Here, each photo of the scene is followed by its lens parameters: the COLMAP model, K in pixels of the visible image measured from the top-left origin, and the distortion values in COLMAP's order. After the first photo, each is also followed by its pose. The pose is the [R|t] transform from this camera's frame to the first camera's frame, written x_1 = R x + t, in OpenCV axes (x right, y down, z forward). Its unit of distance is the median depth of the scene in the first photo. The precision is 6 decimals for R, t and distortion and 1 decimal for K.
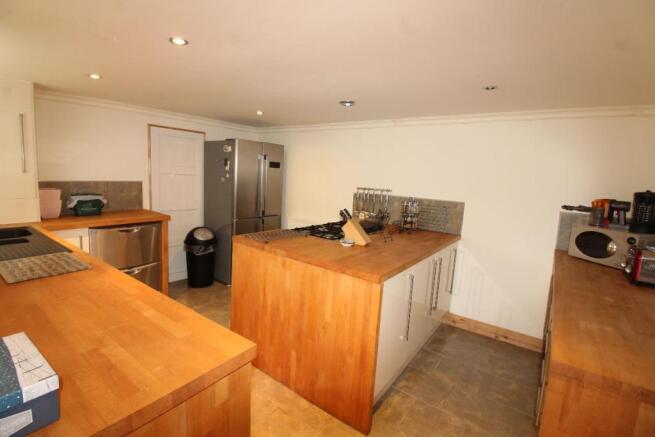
lens RADIAL K [[306.1, 0, 326.3], [0, 306.1, 210.6], [0, 0, 1]] dist [-0.010840, -0.001005]
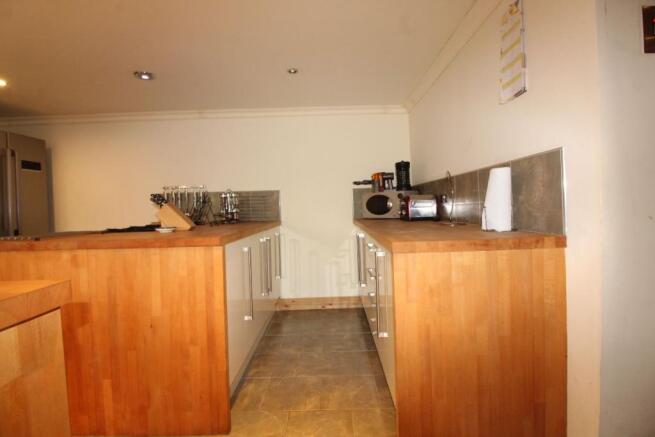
lens RADIAL K [[306.1, 0, 326.3], [0, 306.1, 210.6], [0, 0, 1]] dist [-0.010840, -0.001005]
pose [[0.807663, -0.093920, 0.582116, -0.062643], [0.143719, 0.988815, -0.039867, 0.162646], [-0.571861, 0.115861, 0.812128, 0.075264]]
